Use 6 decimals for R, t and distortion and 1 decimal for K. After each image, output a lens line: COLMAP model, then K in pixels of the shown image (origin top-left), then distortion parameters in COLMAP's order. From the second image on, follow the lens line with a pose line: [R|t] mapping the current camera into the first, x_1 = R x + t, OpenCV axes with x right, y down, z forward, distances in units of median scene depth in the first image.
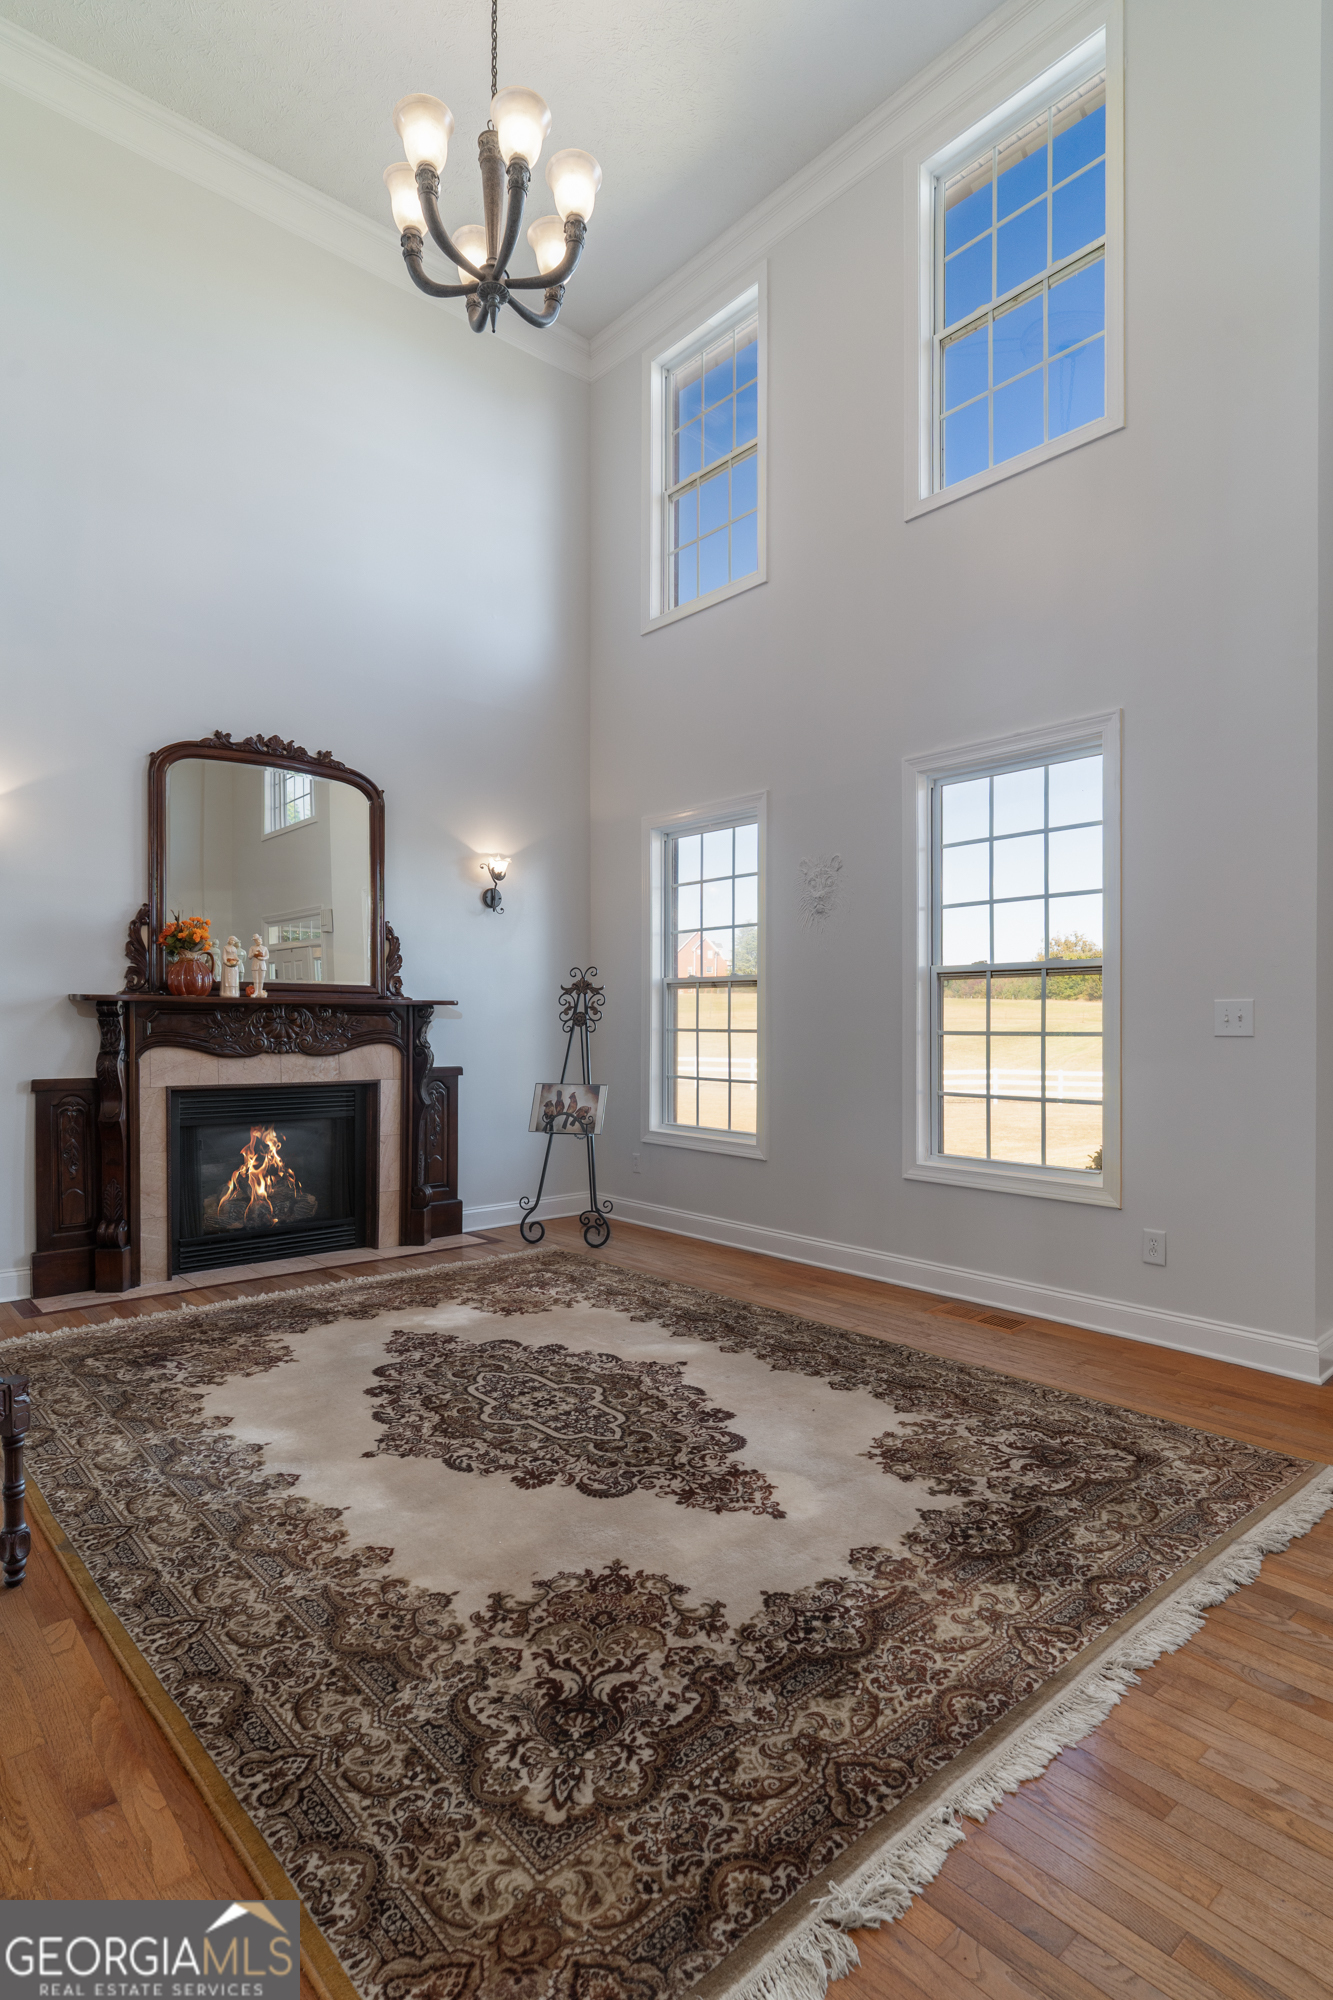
lens RADIAL K [[1019.4, 0, 659.6], [0, 1019.4, 1008.9], [0, 0, 1]] dist [-0.005273, 0.001585]
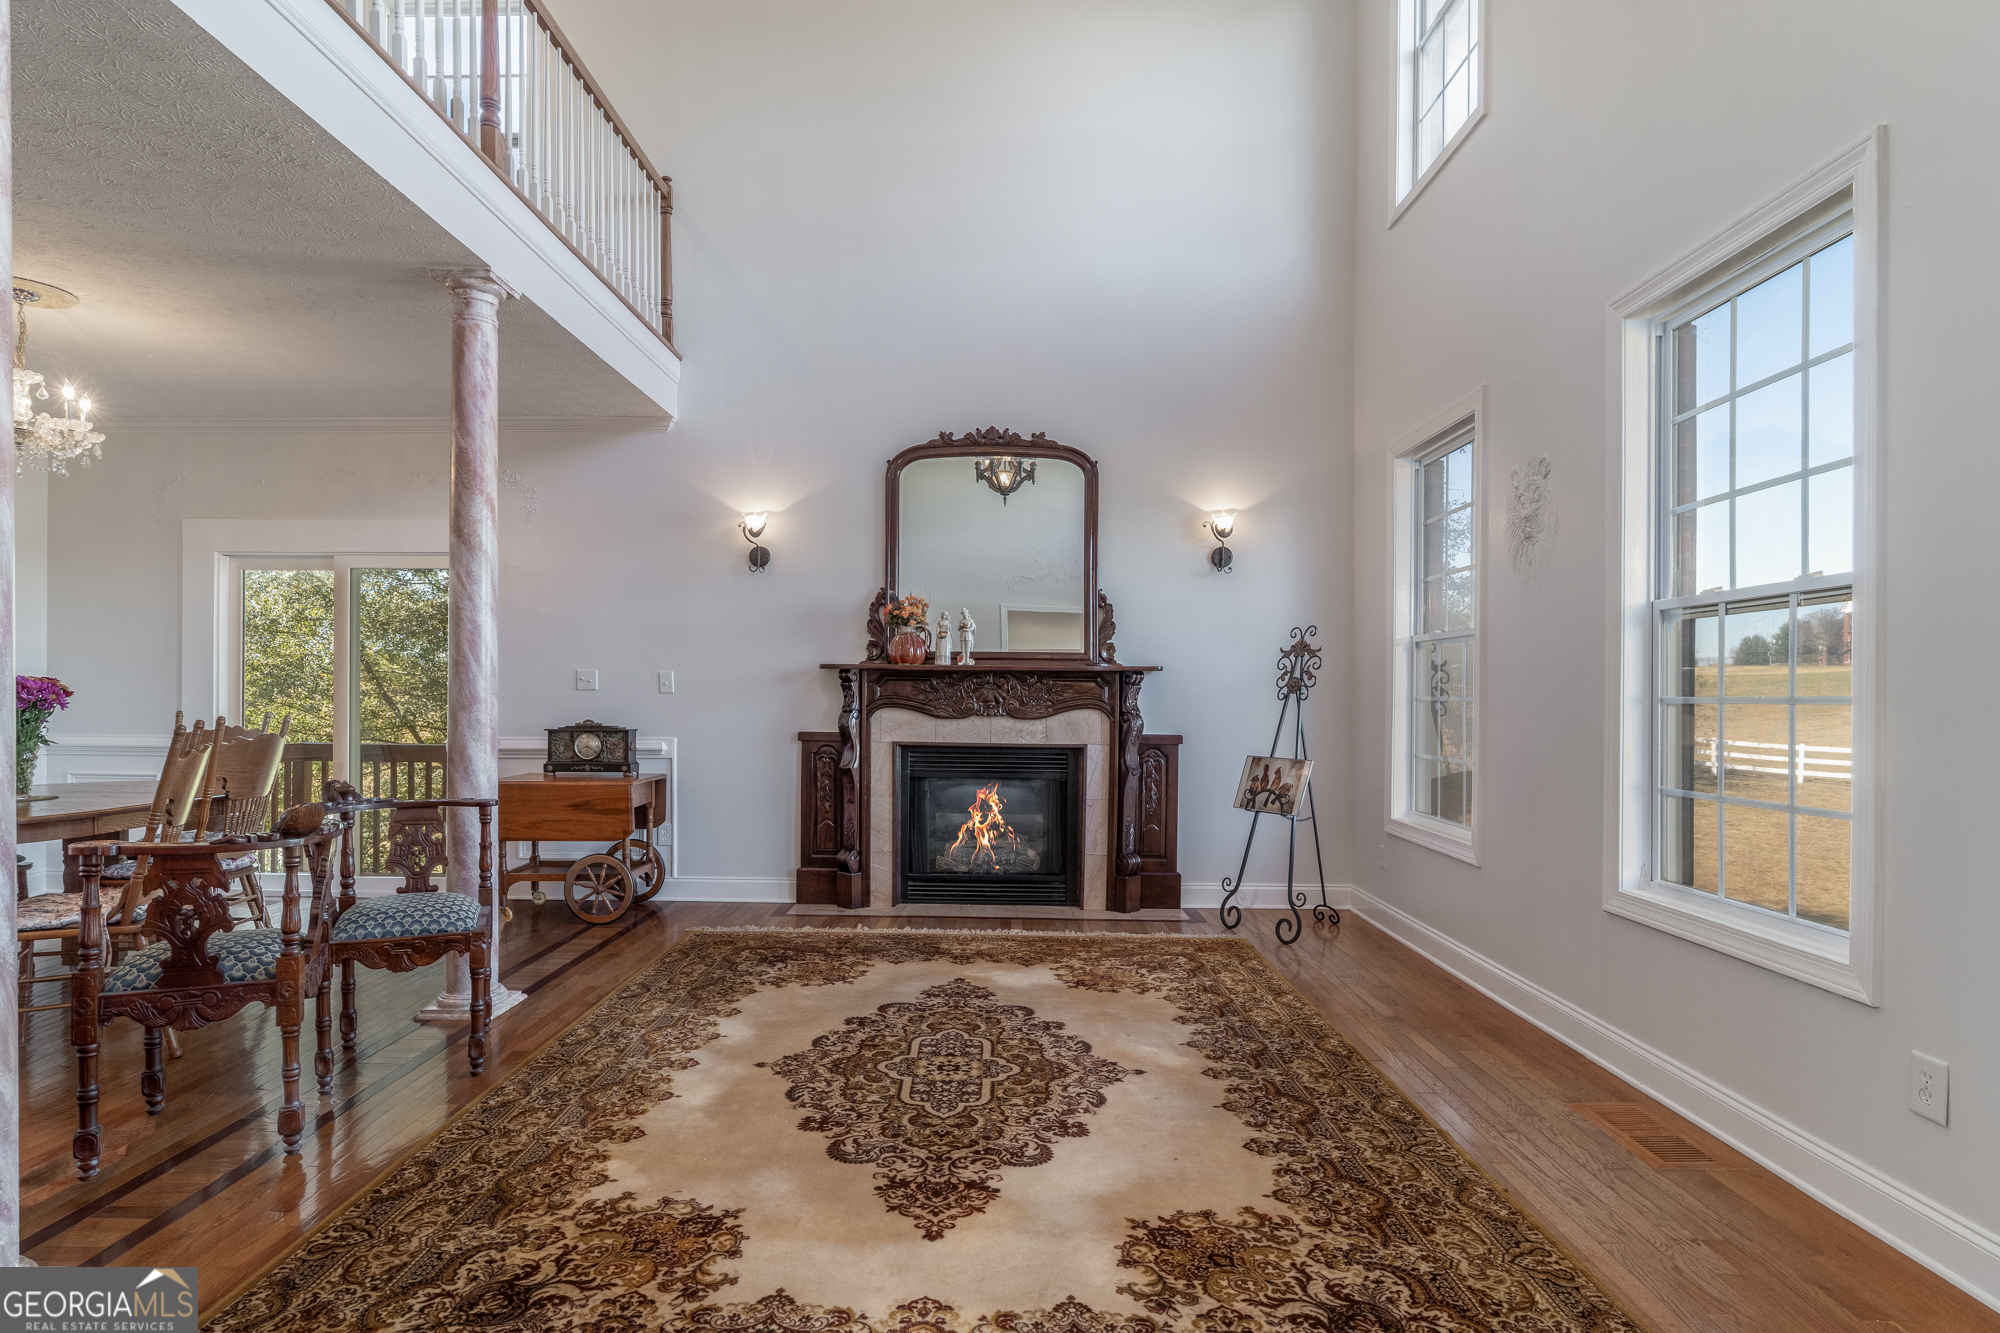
lens RADIAL K [[1019.4, 0, 996.5], [0, 1019.4, 686.6], [0, 0, 1]] dist [-0.005273, 0.001585]
pose [[0.735668, -0.003283, -0.677334, 0.449681], [0.002549, 0.999995, -0.002078, 0.016821], [0.677338, -0.000197, 0.735672, 0.237490]]
